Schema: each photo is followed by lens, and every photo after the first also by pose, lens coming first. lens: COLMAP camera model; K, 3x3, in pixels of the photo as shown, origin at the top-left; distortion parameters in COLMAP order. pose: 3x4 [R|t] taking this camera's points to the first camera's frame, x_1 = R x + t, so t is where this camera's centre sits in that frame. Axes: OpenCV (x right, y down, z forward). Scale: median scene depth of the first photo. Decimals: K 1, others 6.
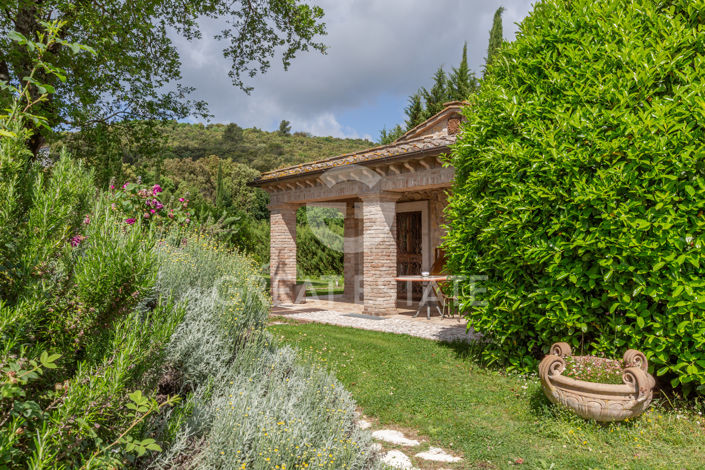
lens RADIAL K [[557.9, 0, 351.7], [0, 557.9, 237.1], [0, 0, 1]] dist [0.008156, 0.000821]
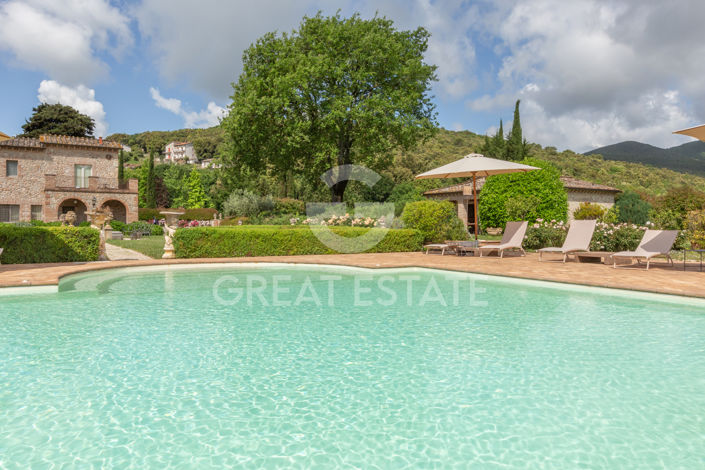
lens RADIAL K [[502.5, 0, 351.2], [0, 502.5, 239.1], [0, 0, 1]] dist [0.017193, 0.005496]
pose [[0.989096, -0.002141, -0.147254, -0.343676], [0.010477, 0.998384, 0.055856, -0.029676], [0.146896, -0.056790, 0.987520, -4.369233]]
